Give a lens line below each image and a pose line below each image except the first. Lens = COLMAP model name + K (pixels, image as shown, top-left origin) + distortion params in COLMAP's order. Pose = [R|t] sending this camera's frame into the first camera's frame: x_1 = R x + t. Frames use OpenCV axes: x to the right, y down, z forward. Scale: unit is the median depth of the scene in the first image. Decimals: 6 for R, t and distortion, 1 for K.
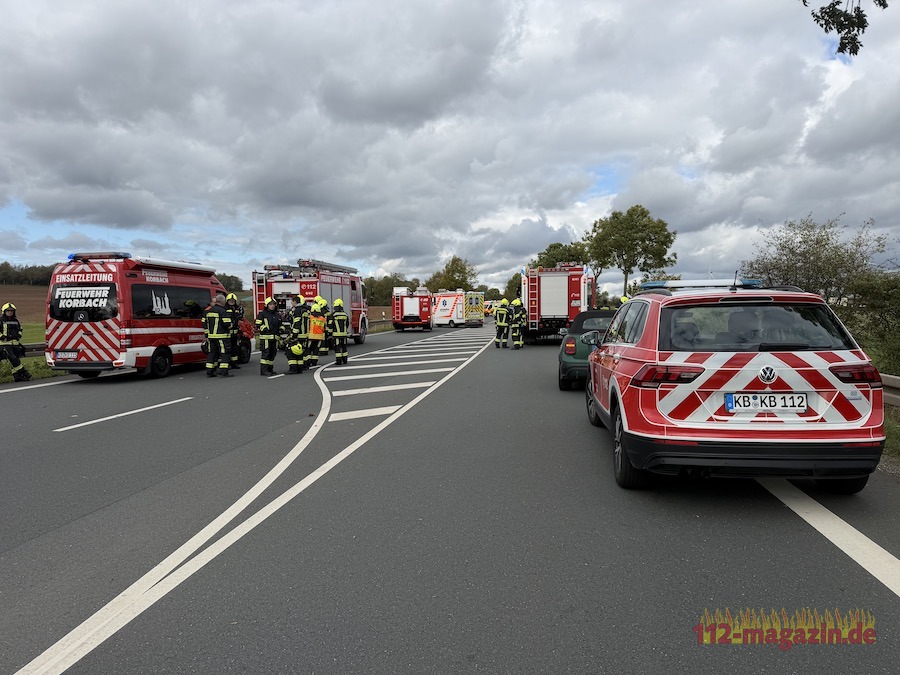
lens RADIAL K [[637.2, 0, 450.2], [0, 637.2, 337.3], [0, 0, 1]] dist [0.007387, -0.002169]
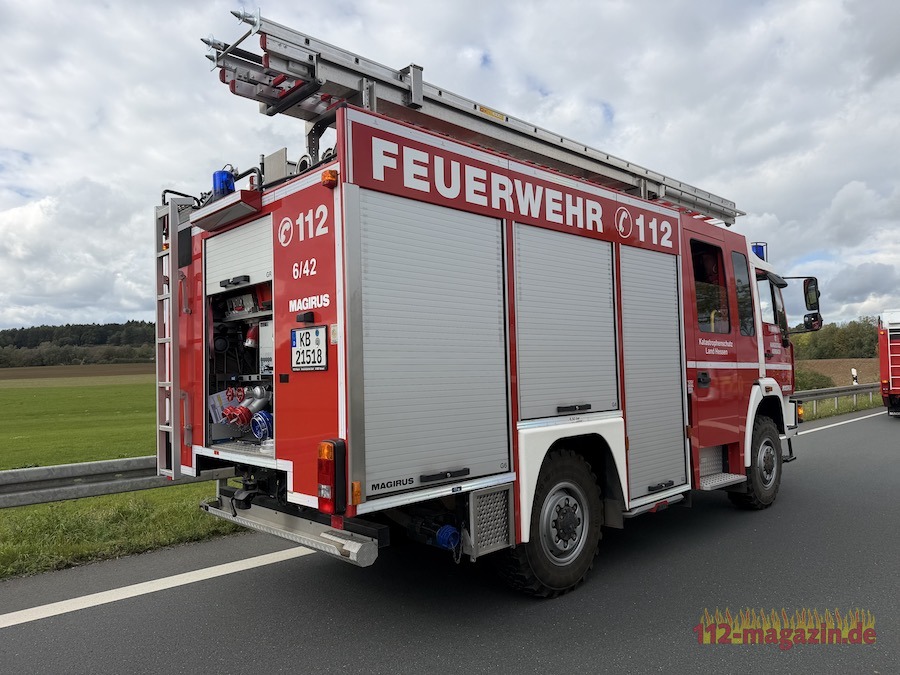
lens RADIAL K [[637.2, 0, 450.8], [0, 637.2, 336.7], [0, 0, 1]] dist [0.007387, -0.002169]
pose [[0.788052, -0.043842, -0.614046, -0.080815], [-0.011628, 0.996223, -0.086053, -0.032532], [0.615499, 0.074955, 0.784565, 0.735233]]
